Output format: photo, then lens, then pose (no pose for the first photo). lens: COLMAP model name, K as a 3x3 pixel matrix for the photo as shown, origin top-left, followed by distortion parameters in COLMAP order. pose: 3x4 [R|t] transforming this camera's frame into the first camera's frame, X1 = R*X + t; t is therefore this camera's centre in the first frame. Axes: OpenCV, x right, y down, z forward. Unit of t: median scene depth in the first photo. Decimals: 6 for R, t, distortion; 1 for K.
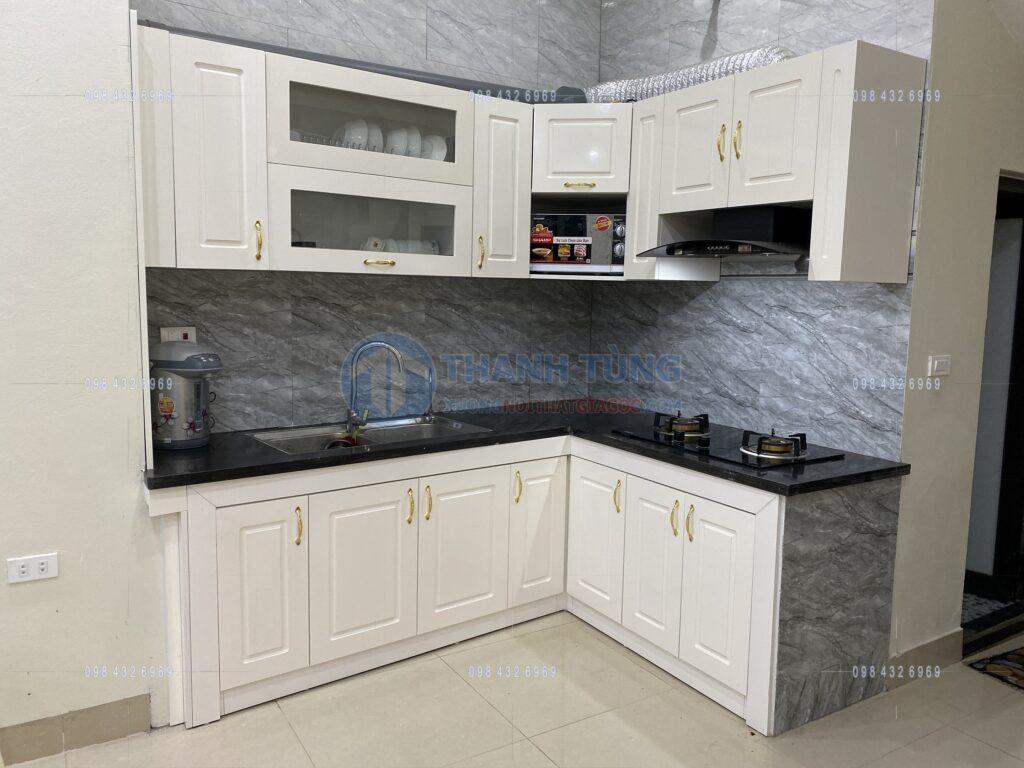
lens RADIAL K [[769.3, 0, 512.9], [0, 769.3, 375.8], [0, 0, 1]] dist [0.021805, -0.024342]
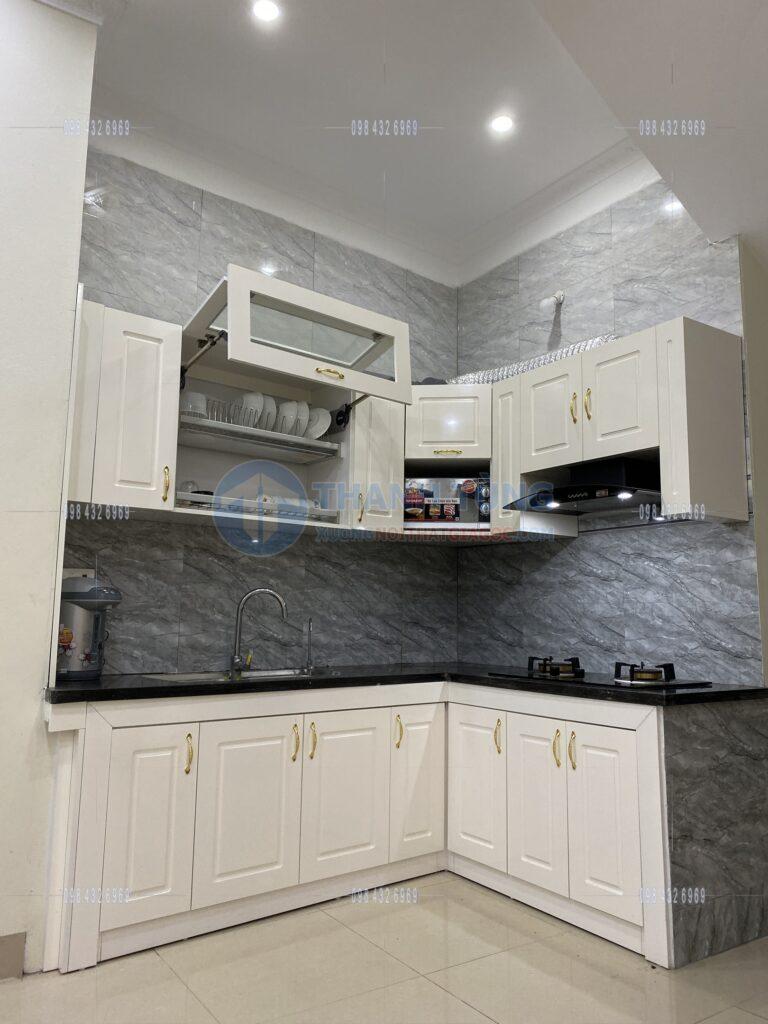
lens RADIAL K [[769.3, 0, 387.2], [0, 769.3, 506.9], [0, 0, 1]] dist [0.021805, -0.024342]
pose [[0.999154, -0.000137, 0.041135, -0.056557], [0.010558, 0.967354, -0.253208, 0.131739], [-0.039758, 0.253428, 0.966537, -0.062631]]
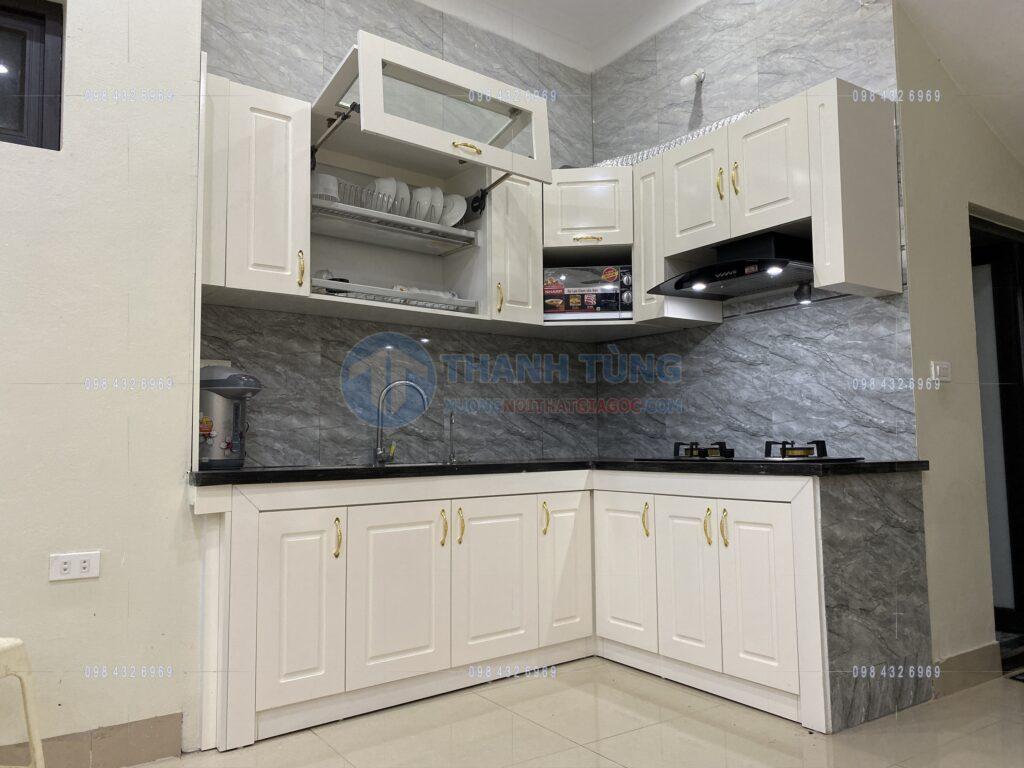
lens RADIAL K [[769.3, 0, 513.8], [0, 769.3, 381.4], [0, 0, 1]] dist [0.021805, -0.024342]
pose [[0.998744, -0.026720, 0.042380, -0.081697], [0.034439, 0.980512, -0.193418, 0.184455], [-0.036386, 0.194635, 0.980201, -0.020450]]
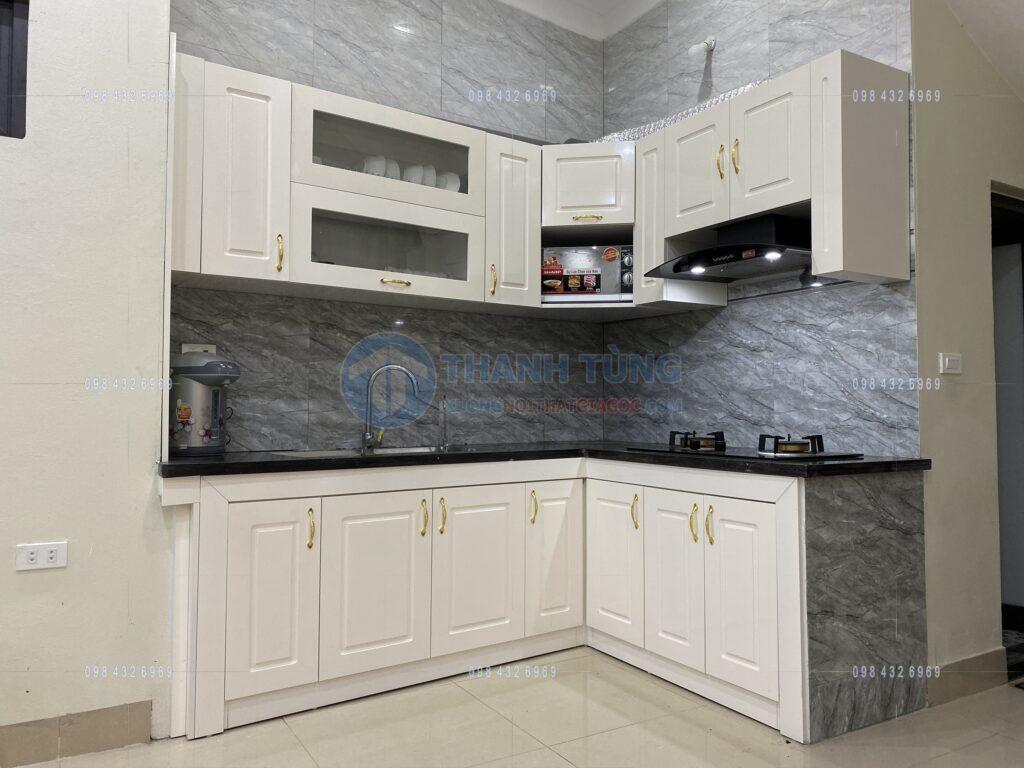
lens RADIAL K [[769.3, 0, 515.7], [0, 769.3, 375.9], [0, 0, 1]] dist [0.021805, -0.024342]
pose [[0.999722, -0.017202, -0.016104, 0.002978], [0.014512, 0.987909, -0.154355, 0.147915], [0.018565, 0.154078, 0.987884, 0.000535]]
